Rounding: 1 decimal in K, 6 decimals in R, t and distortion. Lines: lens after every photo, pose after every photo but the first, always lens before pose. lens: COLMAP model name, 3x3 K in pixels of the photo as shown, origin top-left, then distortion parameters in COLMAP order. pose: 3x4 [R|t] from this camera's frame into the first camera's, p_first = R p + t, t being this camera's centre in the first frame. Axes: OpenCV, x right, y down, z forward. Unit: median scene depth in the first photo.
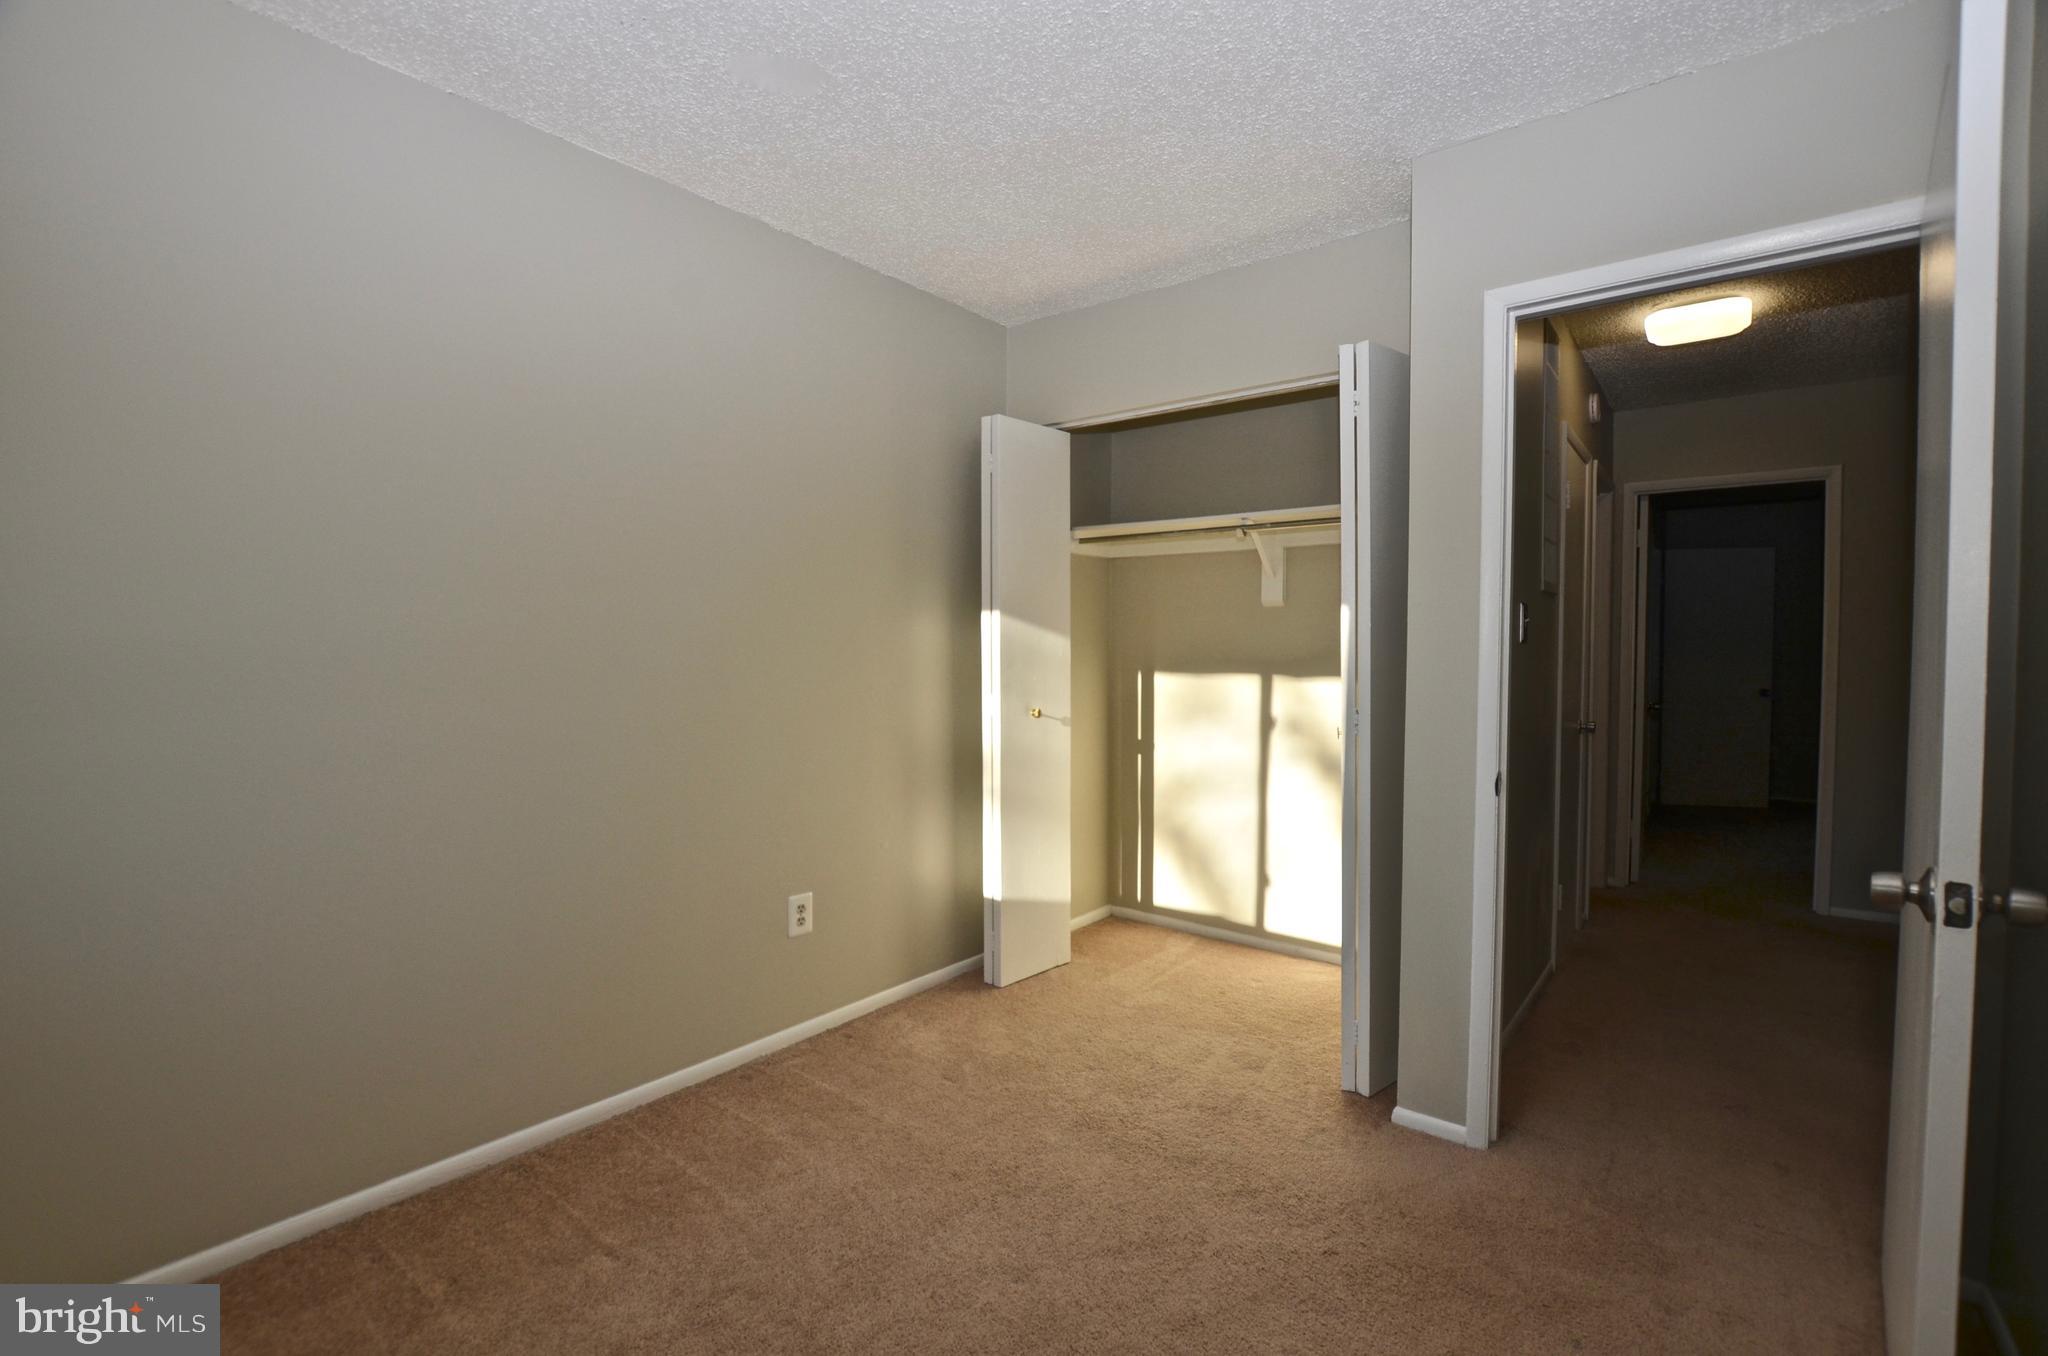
lens RADIAL K [[895.5, 0, 1022.0], [0, 895.5, 687.3], [0, 0, 1]] dist [-0.028308, -0.000406]
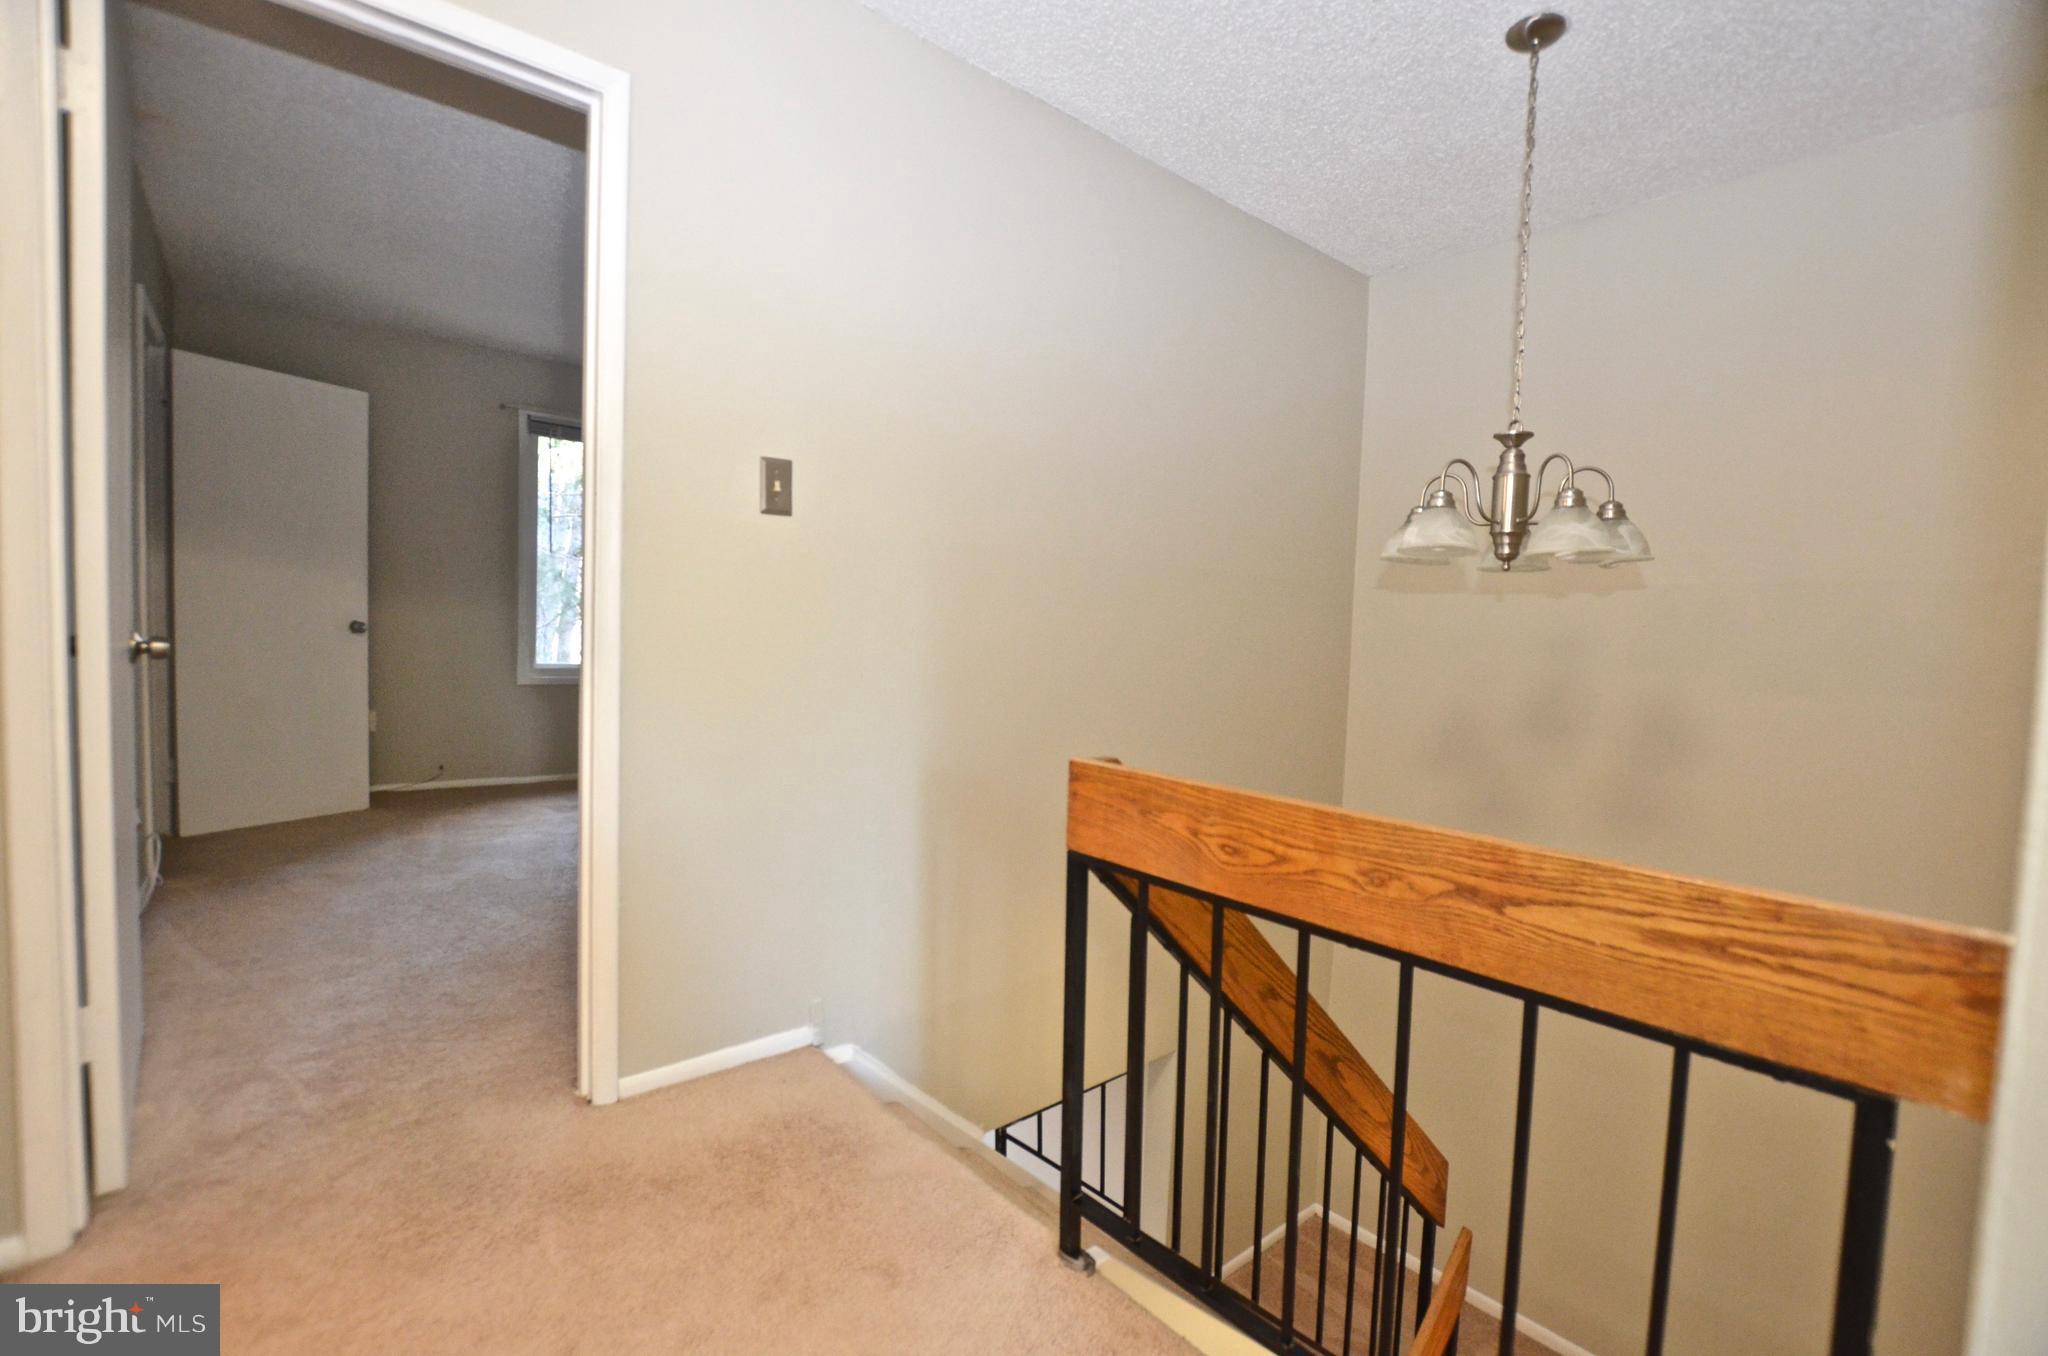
lens RADIAL K [[906.0, 0, 1022.8], [0, 906.0, 687.3], [0, 0, 1]] dist [-0.025258, 0.000645]
pose [[0.182097, -0.052294, 0.981889, 0.301850], [-0.003411, 0.998545, 0.053814, 0.013206], [-0.983275, -0.013148, 0.181654, 0.413820]]
